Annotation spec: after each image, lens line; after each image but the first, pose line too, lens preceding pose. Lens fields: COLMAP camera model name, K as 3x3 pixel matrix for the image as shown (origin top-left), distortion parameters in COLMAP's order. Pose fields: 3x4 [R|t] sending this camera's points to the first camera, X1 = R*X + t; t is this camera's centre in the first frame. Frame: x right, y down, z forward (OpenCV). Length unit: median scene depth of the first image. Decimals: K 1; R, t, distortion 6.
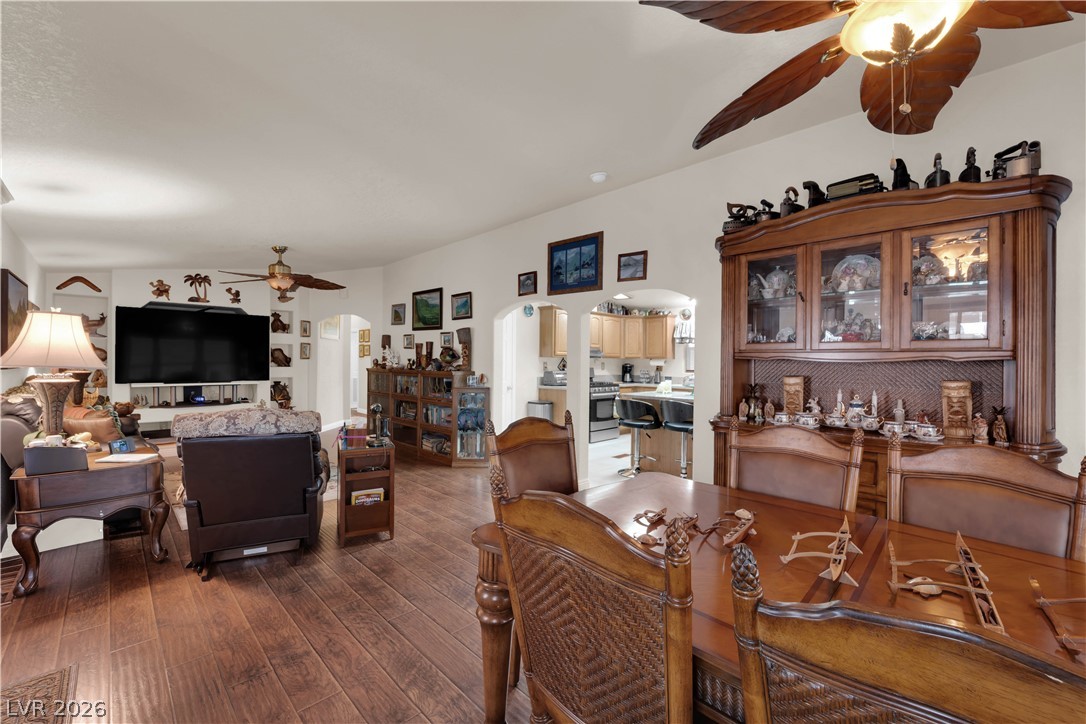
lens RADIAL K [[437.5, 0, 543.0], [0, 437.5, 362.0], [0, 0, 1]] dist [-0.016597, -0.000687]
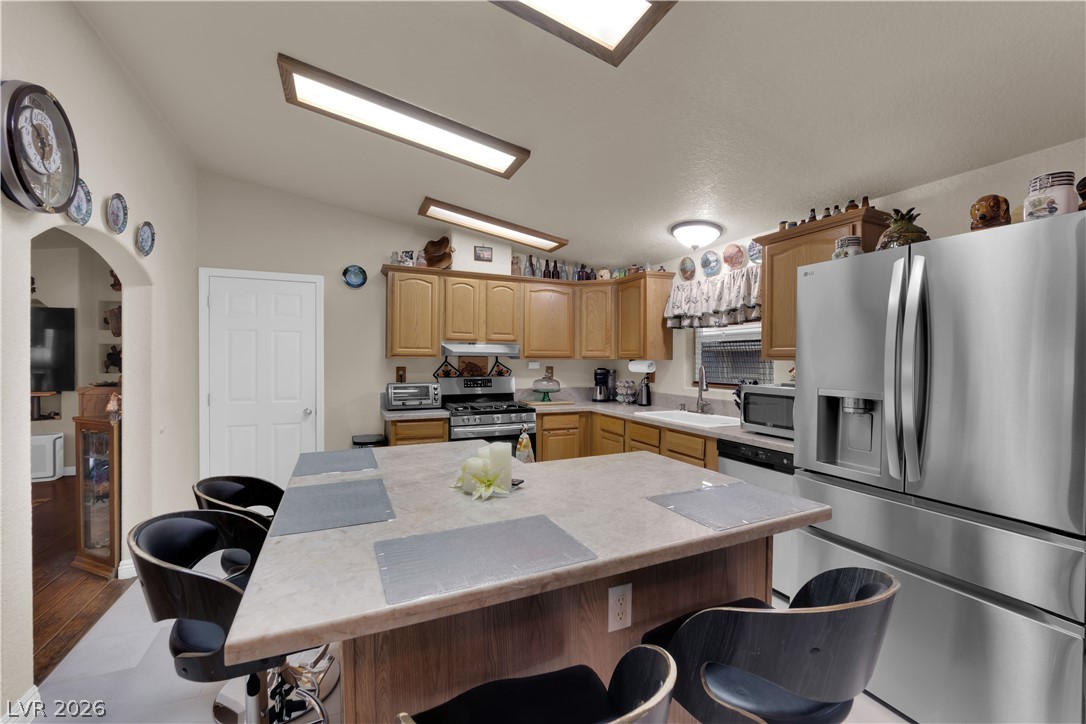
lens RADIAL K [[437.5, 0, 543.0], [0, 437.5, 362.0], [0, 0, 1]] dist [-0.016597, -0.000687]
pose [[0.937077, -0.005350, -0.349081, 0.338690], [0.005256, 0.999985, -0.001216, -0.004096], [0.349083, -0.000695, 0.937092, 0.471099]]
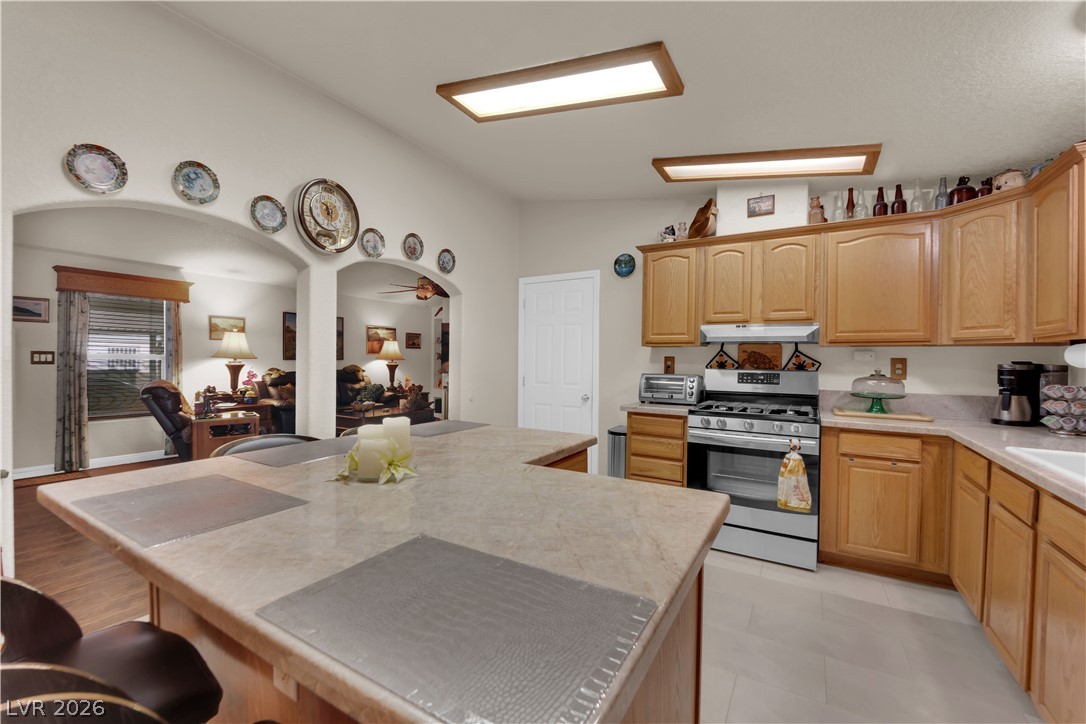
lens RADIAL K [[437.5, 0, 543.0], [0, 437.5, 362.0], [0, 0, 1]] dist [-0.016597, -0.000687]
pose [[0.240719, -0.002875, -0.970590, 0.420795], [-0.011829, 0.999913, -0.005895, 0.010027], [0.970523, 0.012901, 0.240664, 0.651155]]
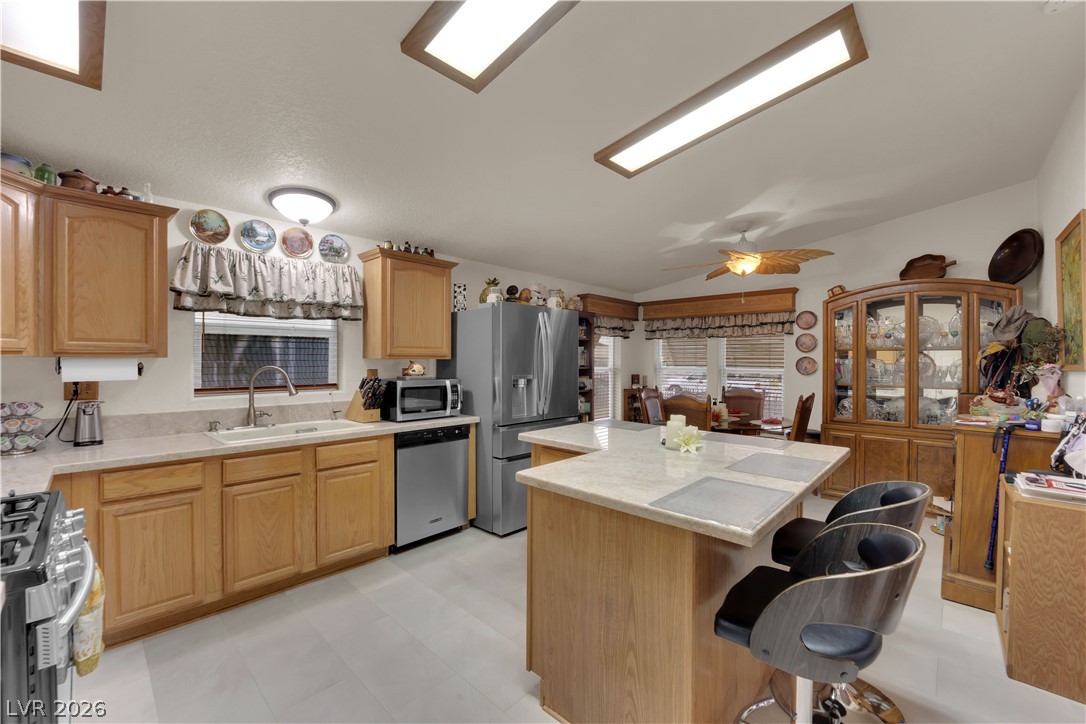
lens RADIAL K [[437.5, 0, 543.0], [0, 437.5, 362.0], [0, 0, 1]] dist [-0.016597, -0.000687]
pose [[-0.028455, -0.017019, 0.999450, -0.017998], [-0.000548, 0.999855, 0.017010, -0.008800], [-0.999595, -0.000064, -0.028460, 0.731084]]
